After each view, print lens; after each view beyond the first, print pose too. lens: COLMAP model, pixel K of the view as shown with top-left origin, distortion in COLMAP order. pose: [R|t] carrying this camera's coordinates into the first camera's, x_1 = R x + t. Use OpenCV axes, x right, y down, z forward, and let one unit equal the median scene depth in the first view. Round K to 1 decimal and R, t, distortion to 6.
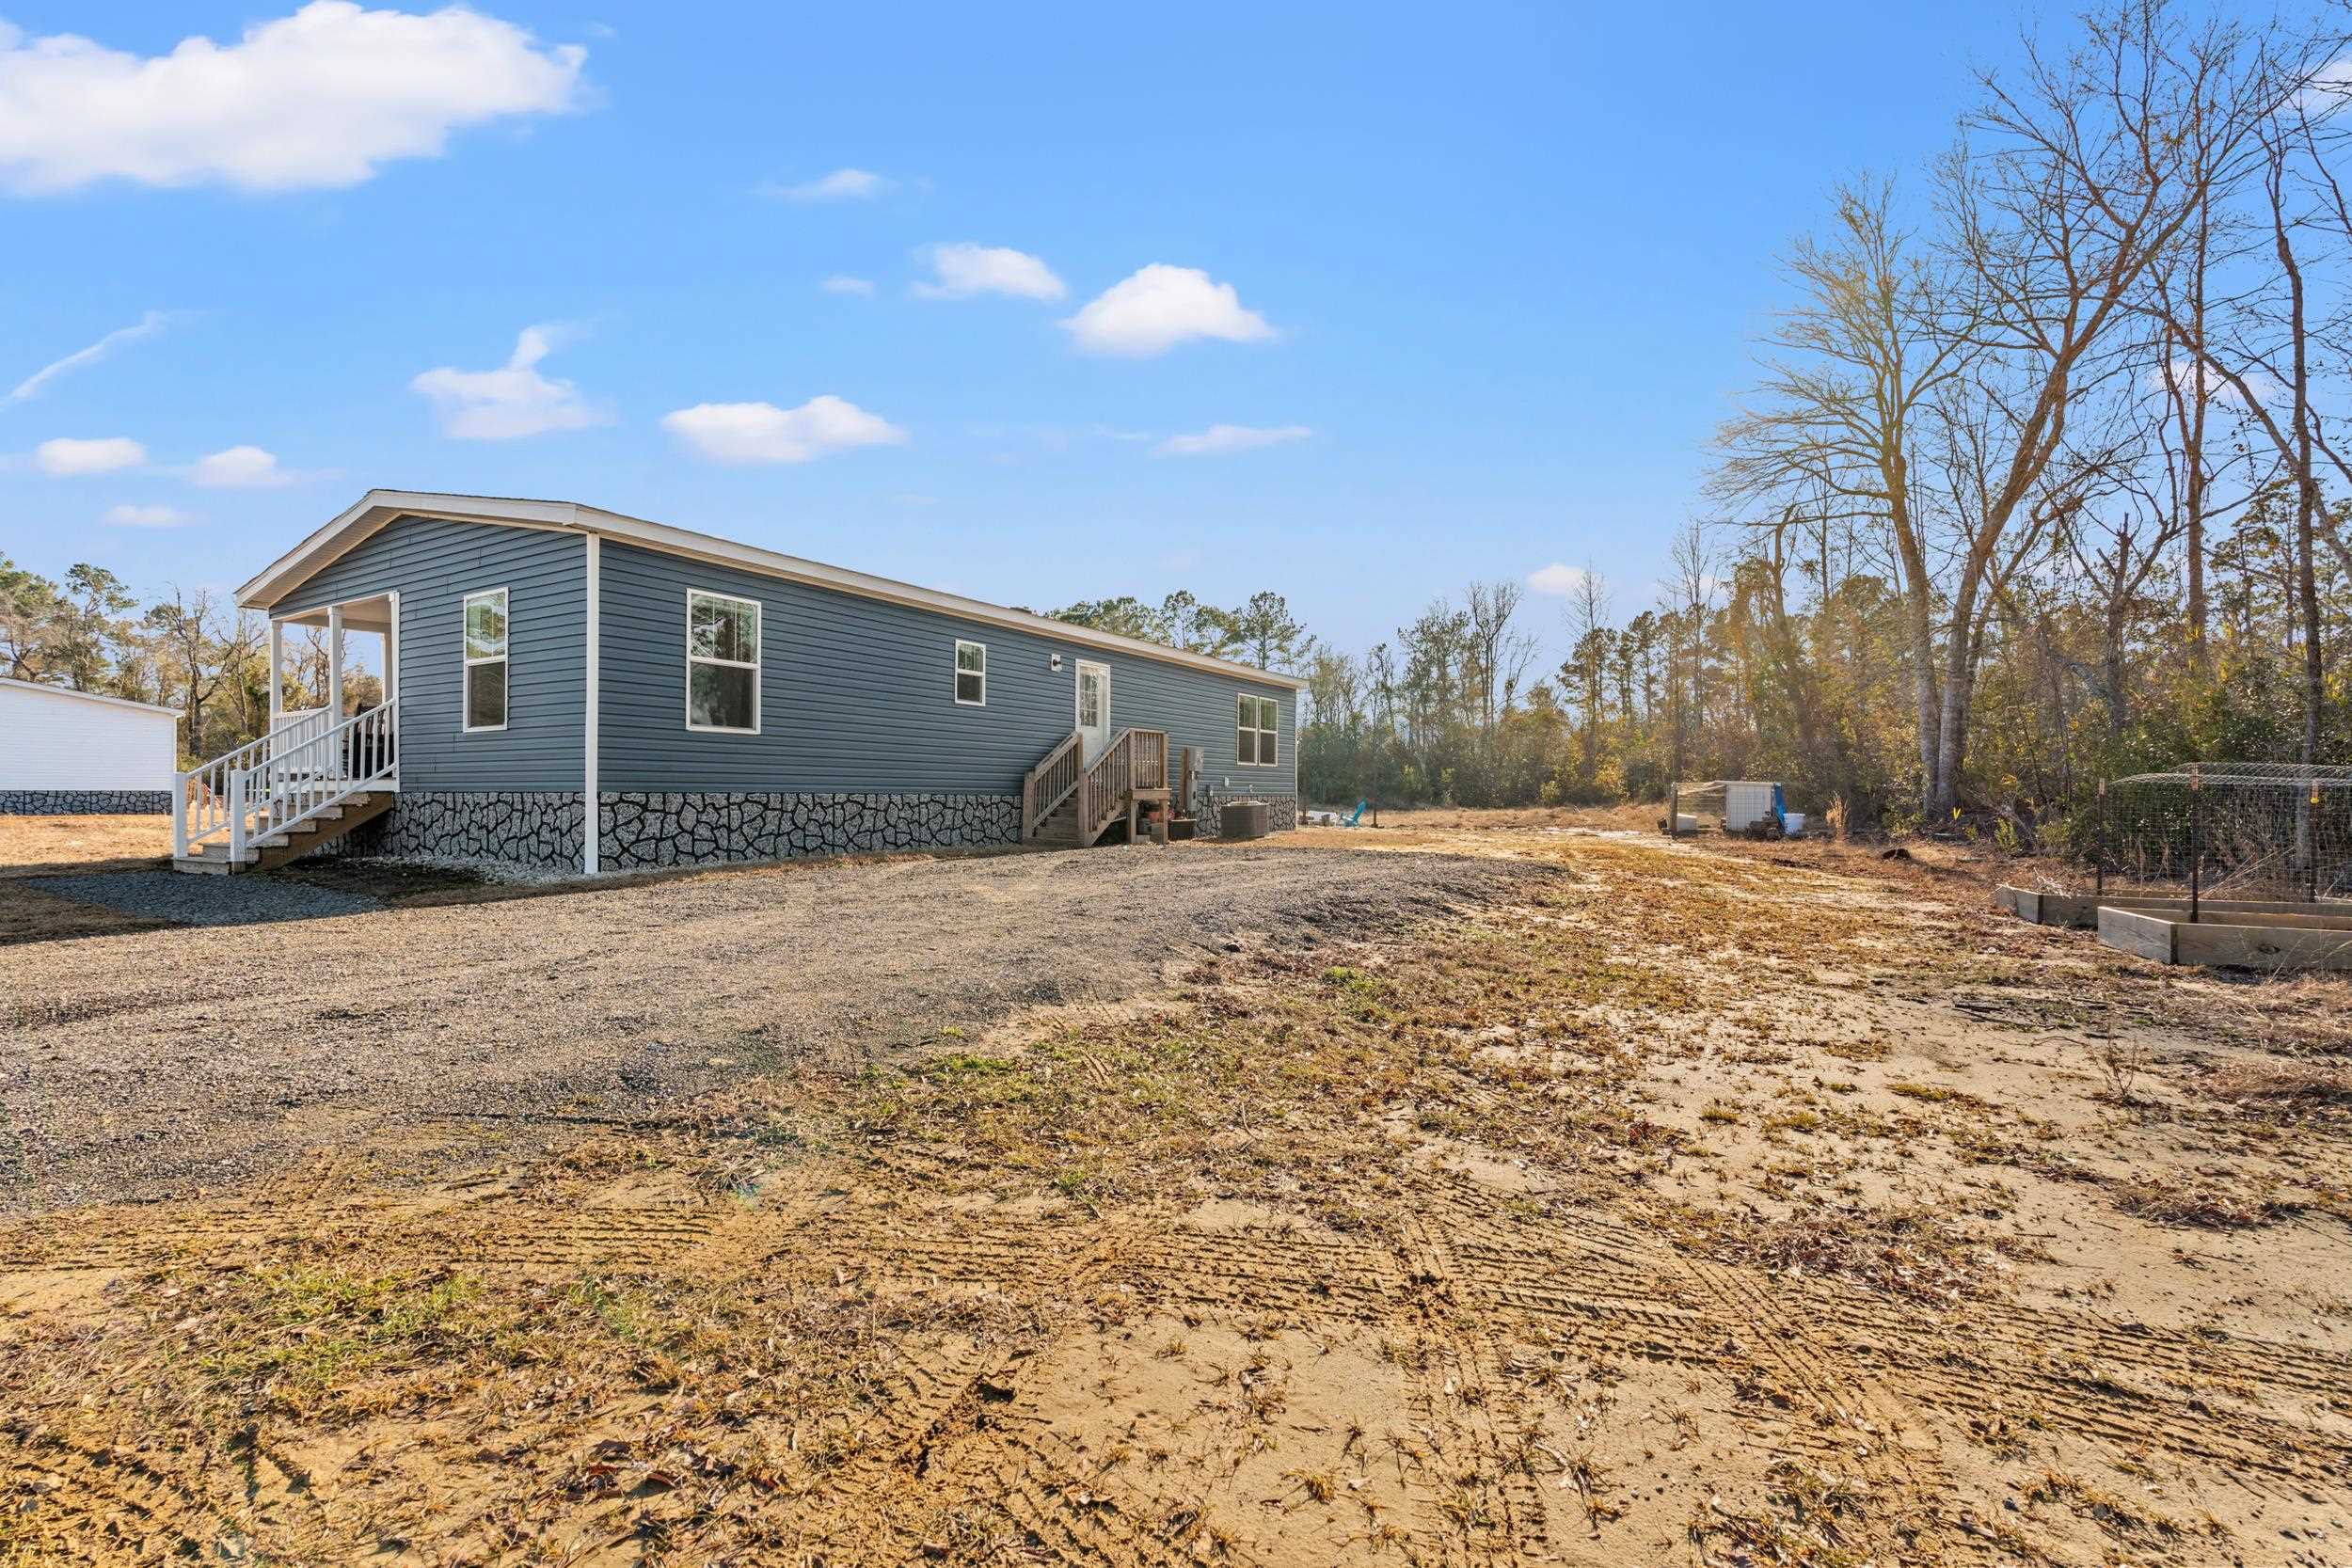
lens RADIAL K [[1061.3, 0, 1180.8], [0, 1061.3, 783.8], [0, 0, 1]] dist [0.001478, 0.000793]
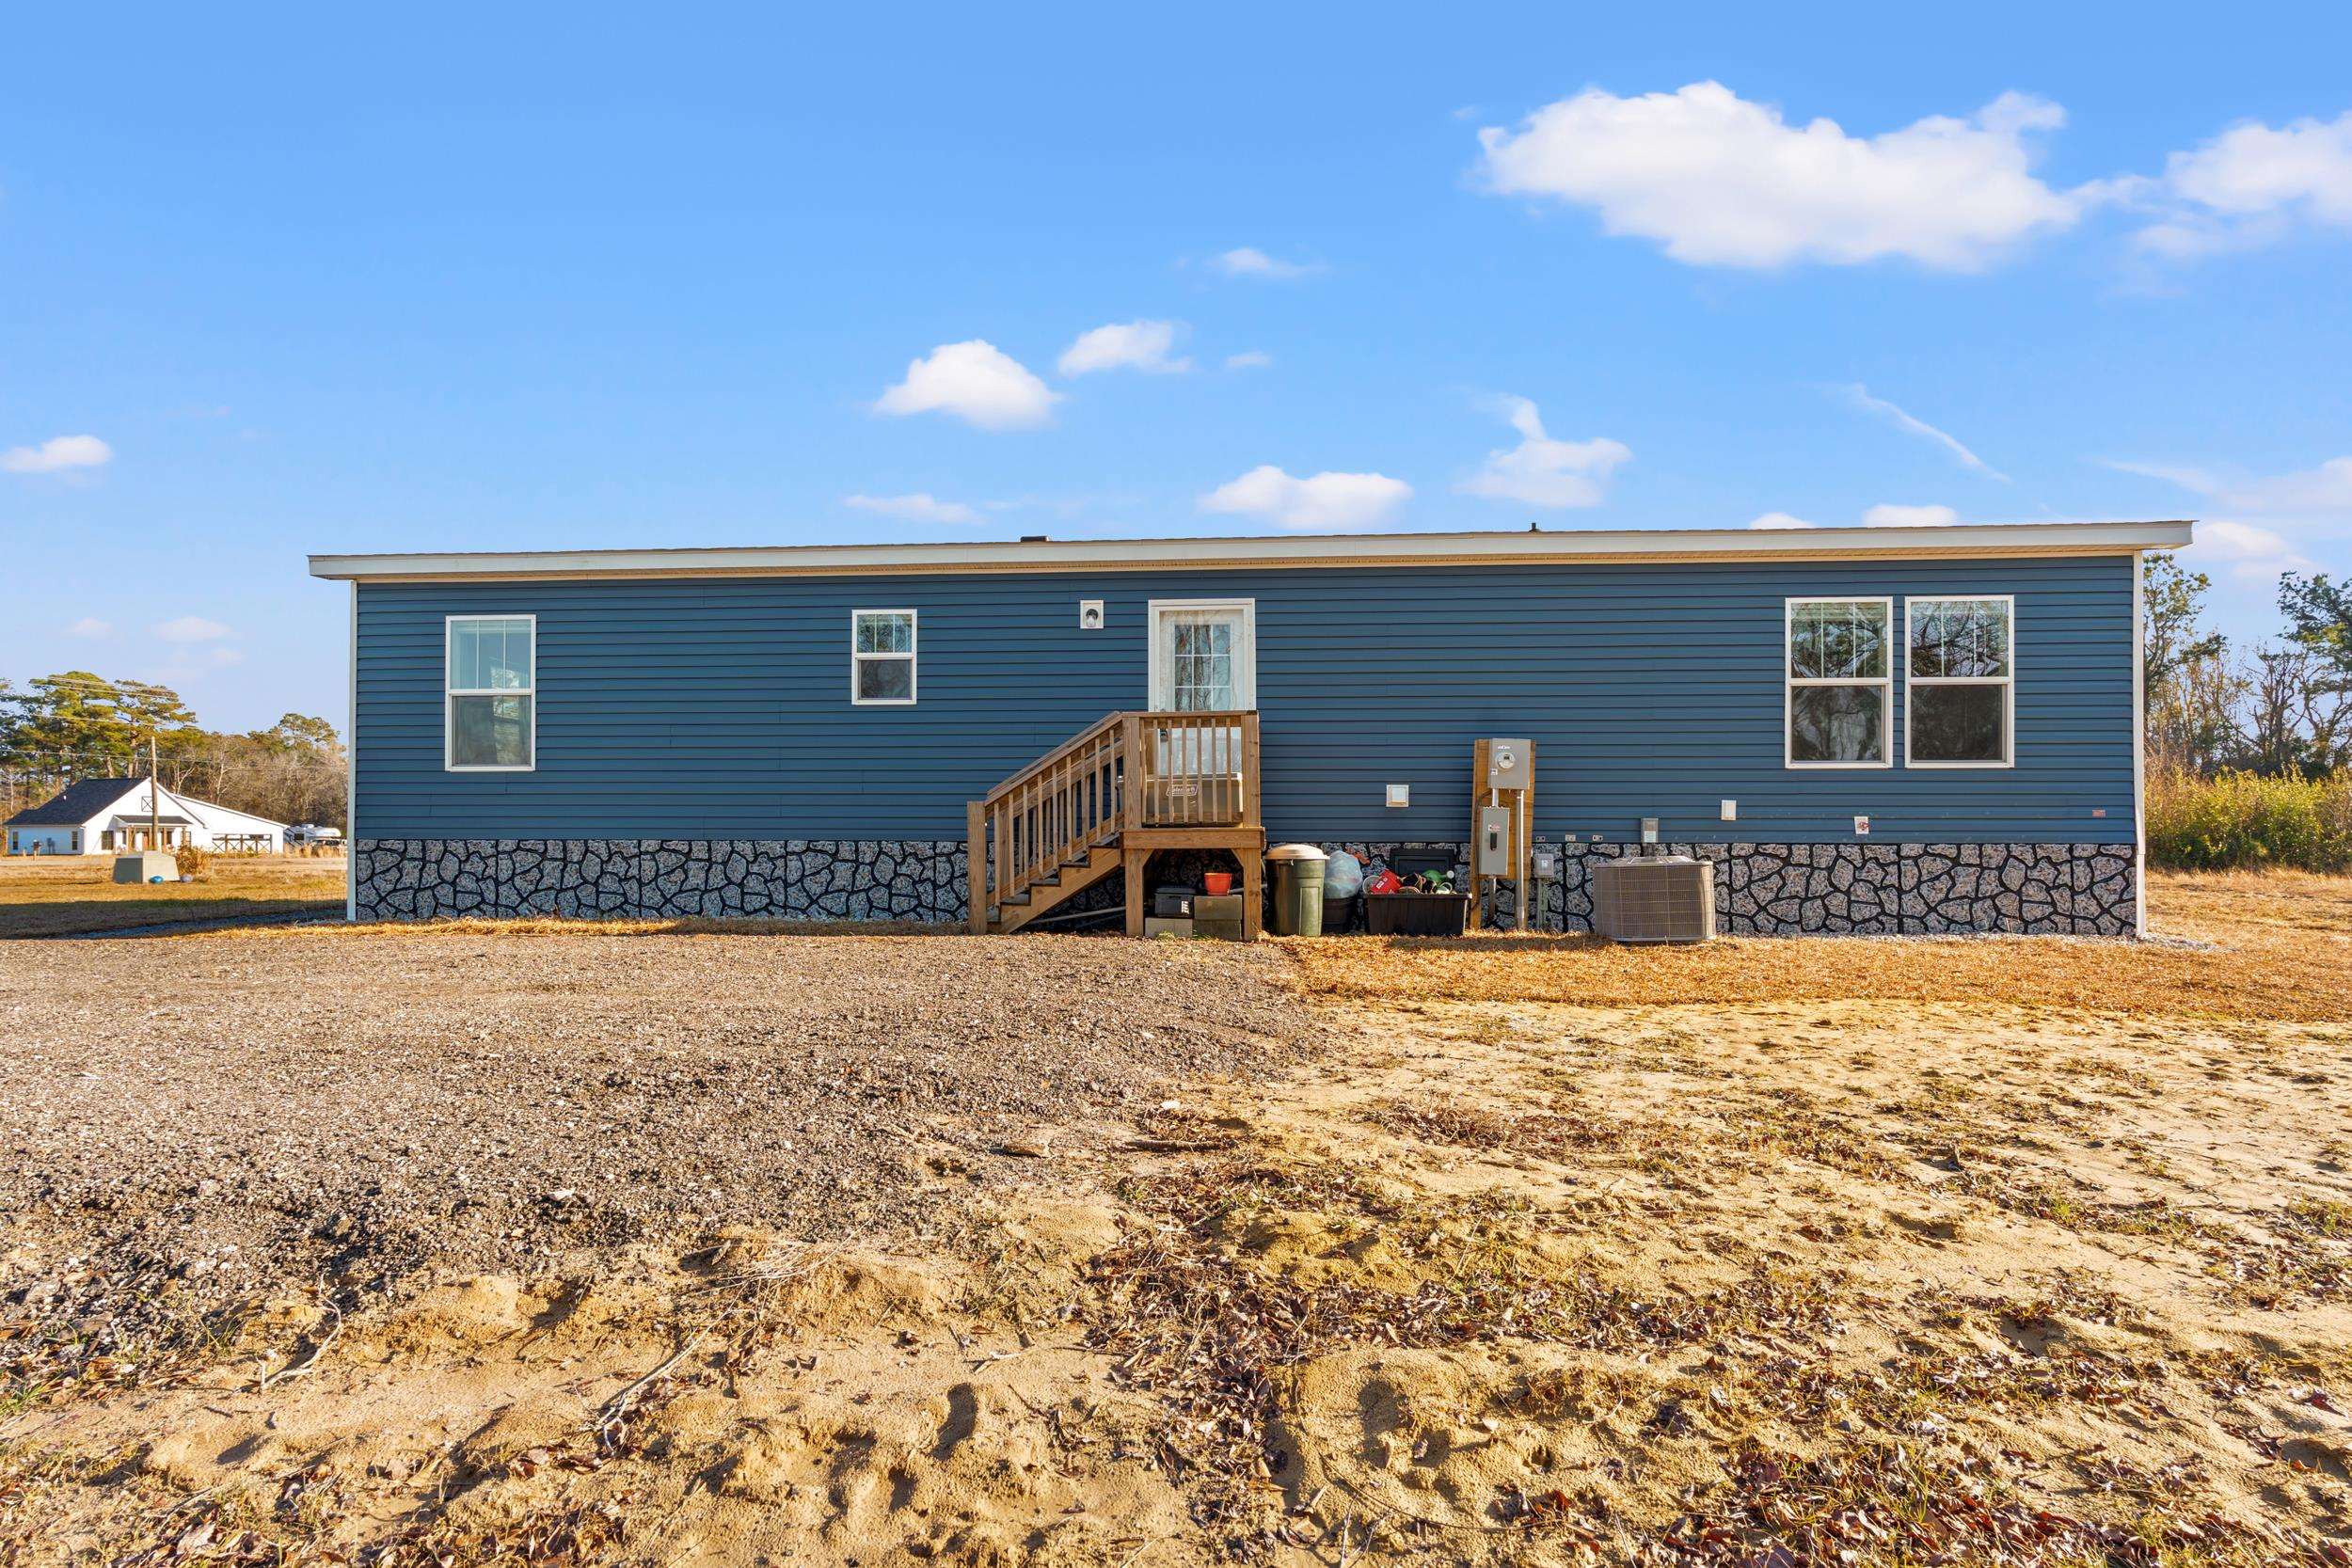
lens RADIAL K [[1102.7, 0, 1147.4], [0, 1102.7, 854.0], [0, 0, 1]] dist [0.000982, -0.000019]
pose [[0.439329, 0.003684, -0.898319, 0.095290], [0.011005, 0.999894, 0.009482, 0.002634], [0.898259, -0.014052, 0.439242, 0.163498]]
